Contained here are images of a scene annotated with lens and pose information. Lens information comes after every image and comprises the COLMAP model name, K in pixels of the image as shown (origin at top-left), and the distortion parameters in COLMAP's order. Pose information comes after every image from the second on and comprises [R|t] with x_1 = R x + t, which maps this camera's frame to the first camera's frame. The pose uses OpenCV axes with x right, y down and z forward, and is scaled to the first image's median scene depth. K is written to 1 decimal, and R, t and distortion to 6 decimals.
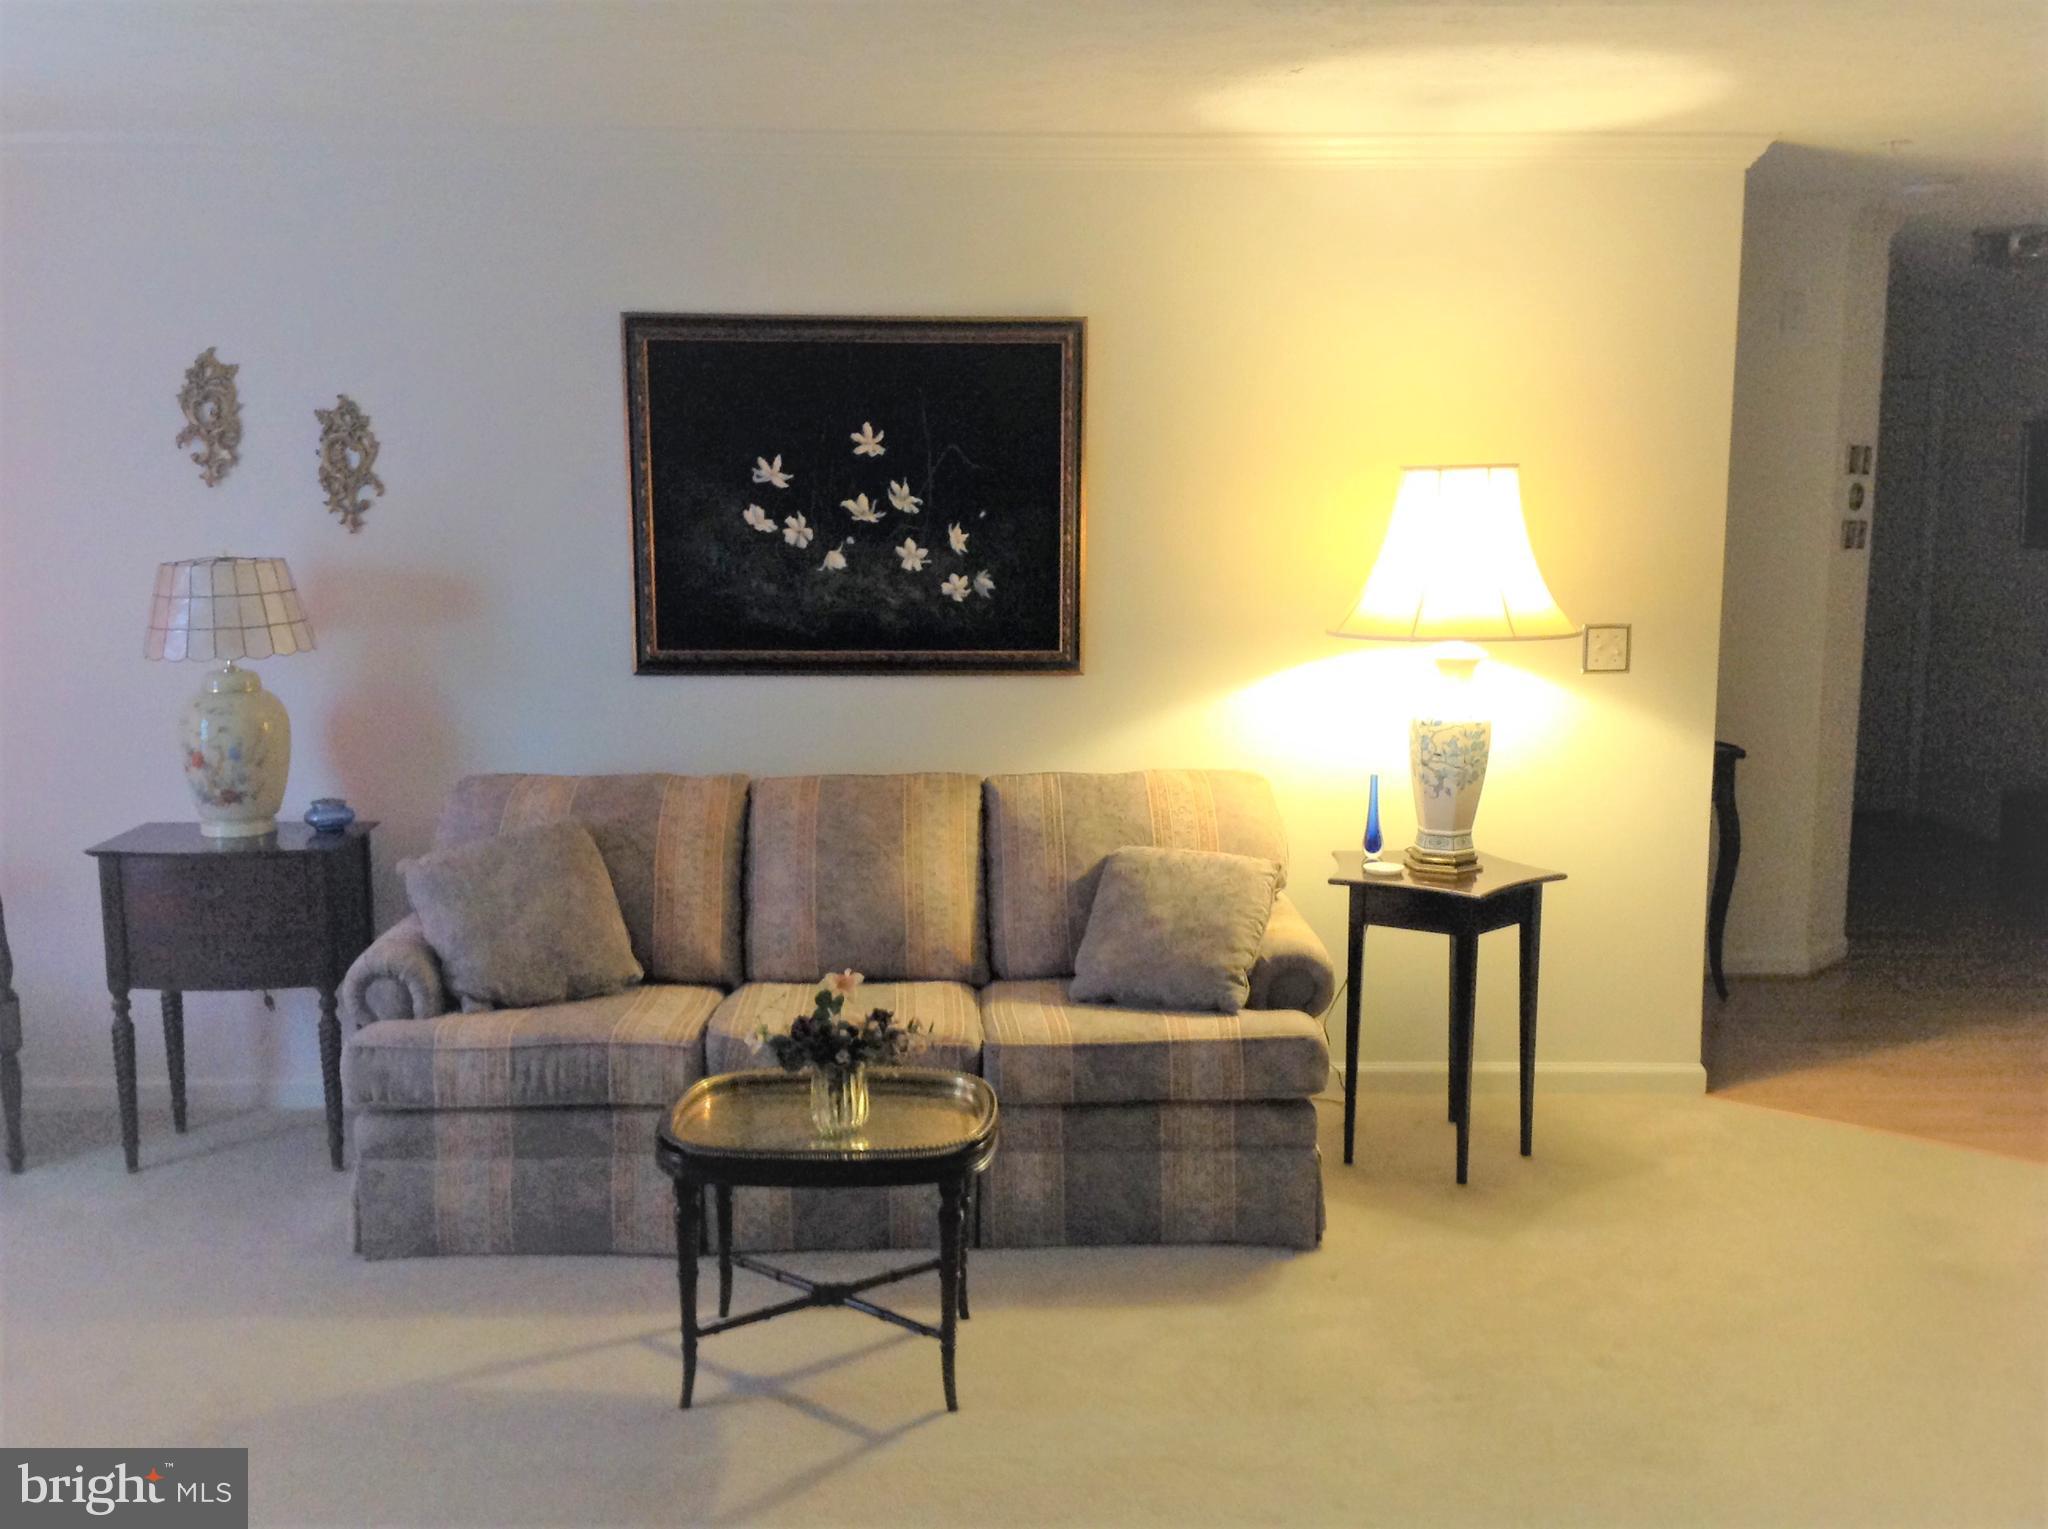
lens RADIAL K [[1907.2, 0, 938.3], [0, 1907.2, 826.0], [0, 0, 1]] dist [0.034108, 0.000000]
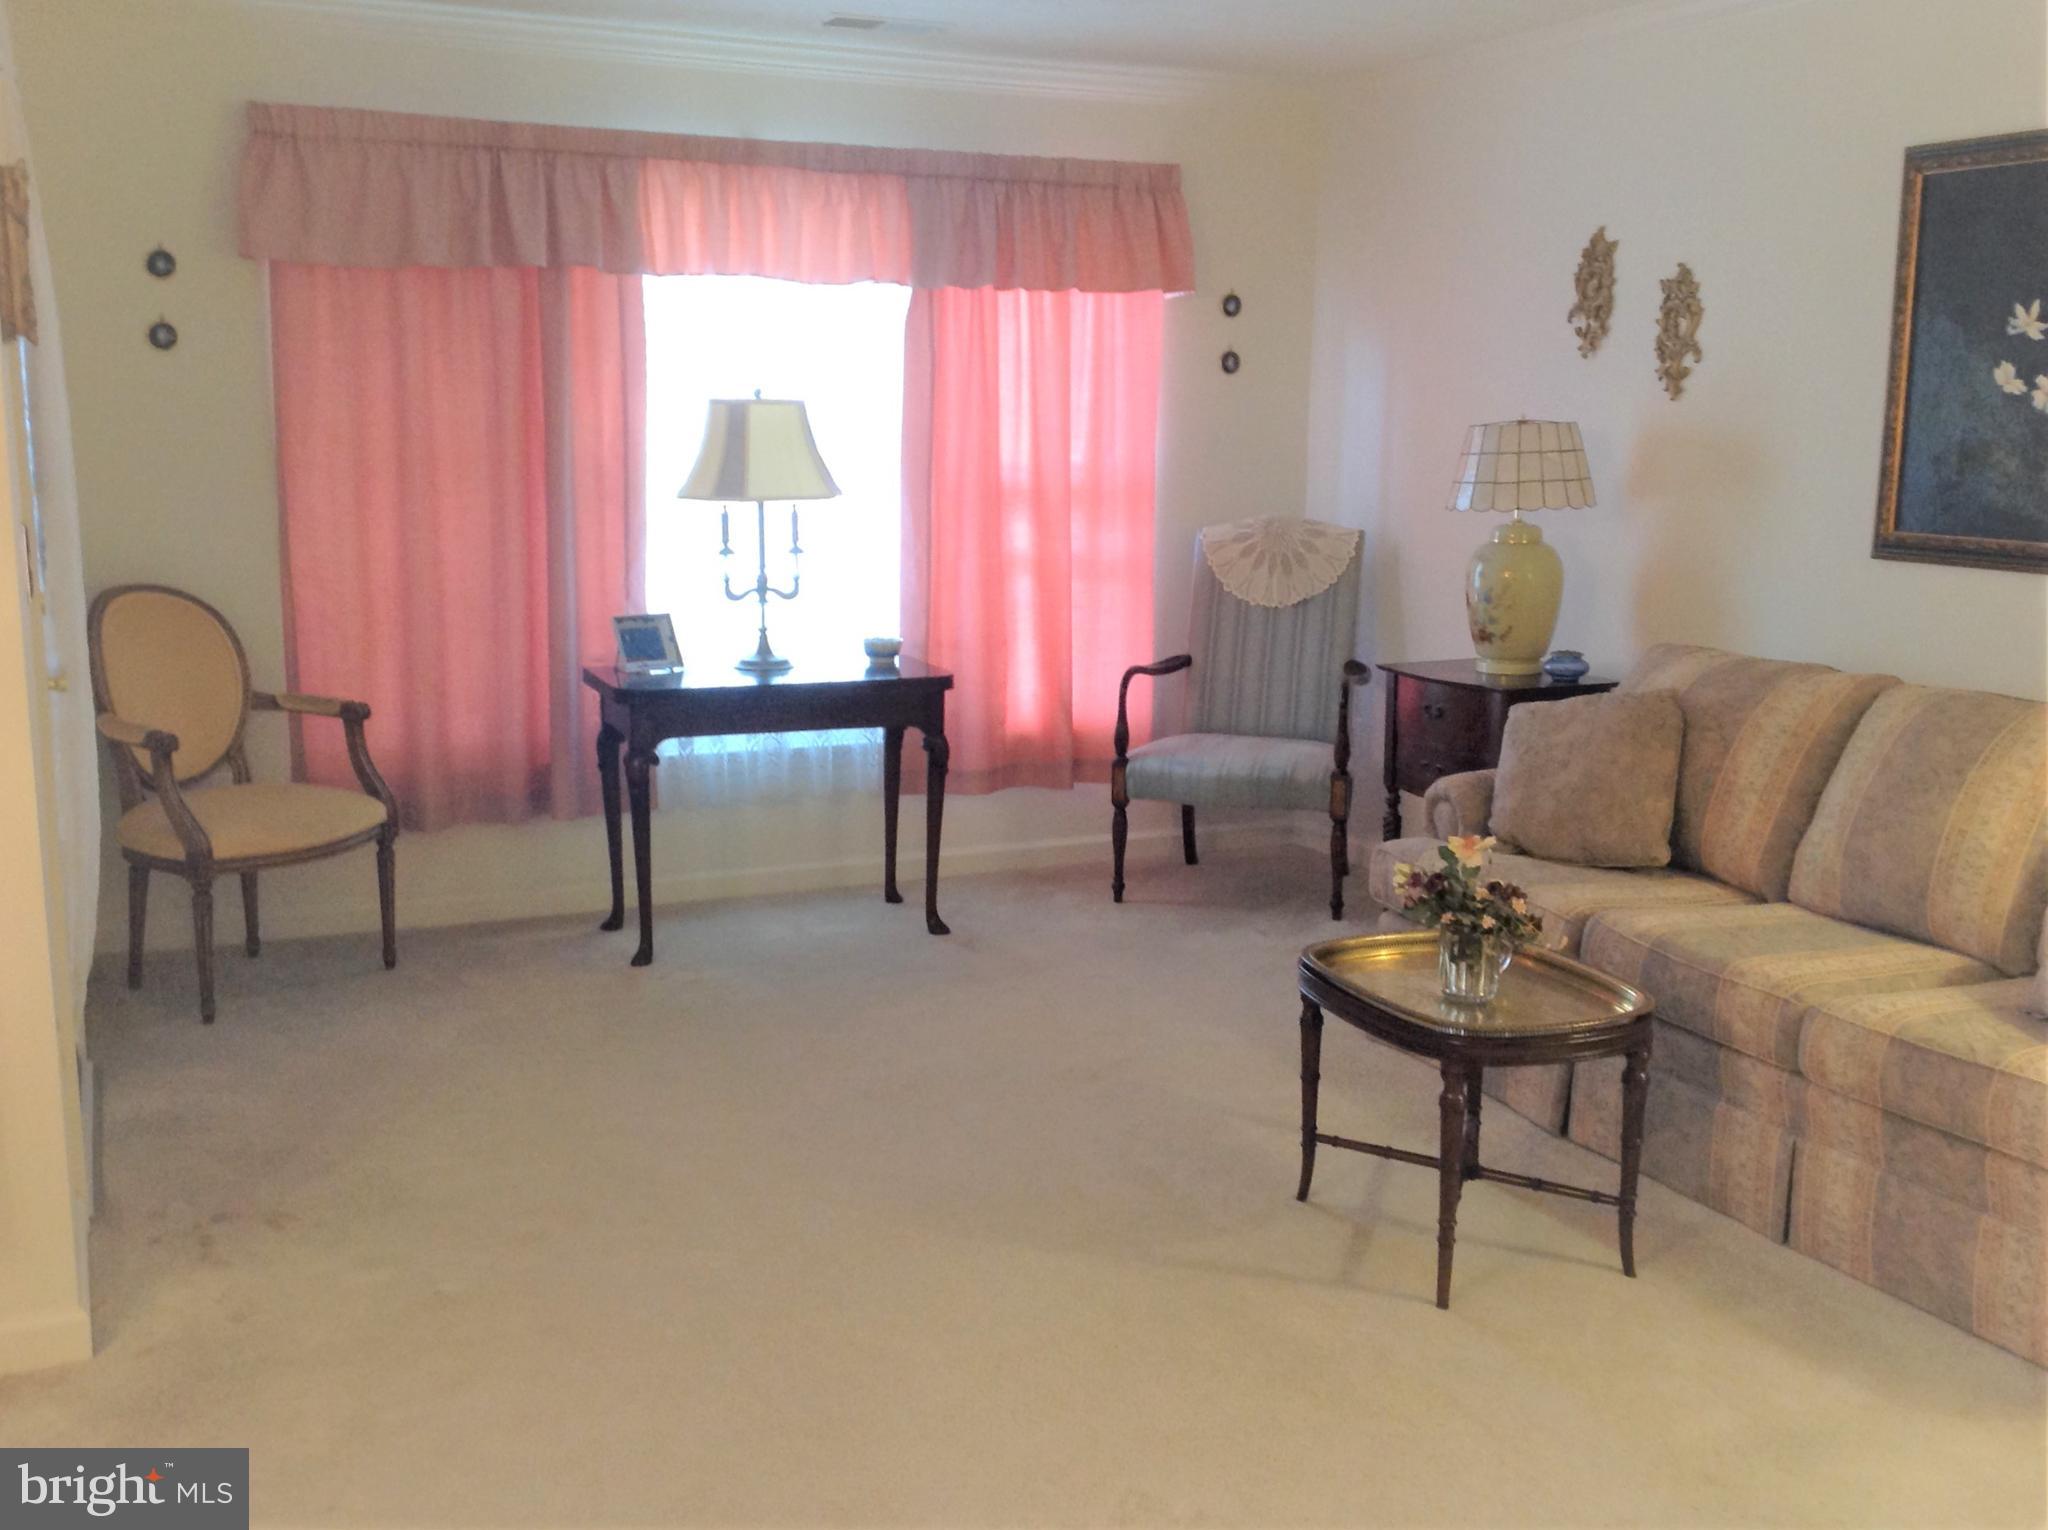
lens RADIAL K [[1907.2, 0, 1008.9], [0, 1907.2, 811.6], [0, 0, 1]] dist [0.034108, 0.000000]
pose [[0.404353, 0.191491, -0.894332, 0.515729], [-0.157649, 0.977793, 0.138084, -0.024090], [0.900914, 0.085156, 0.425562, 0.268106]]
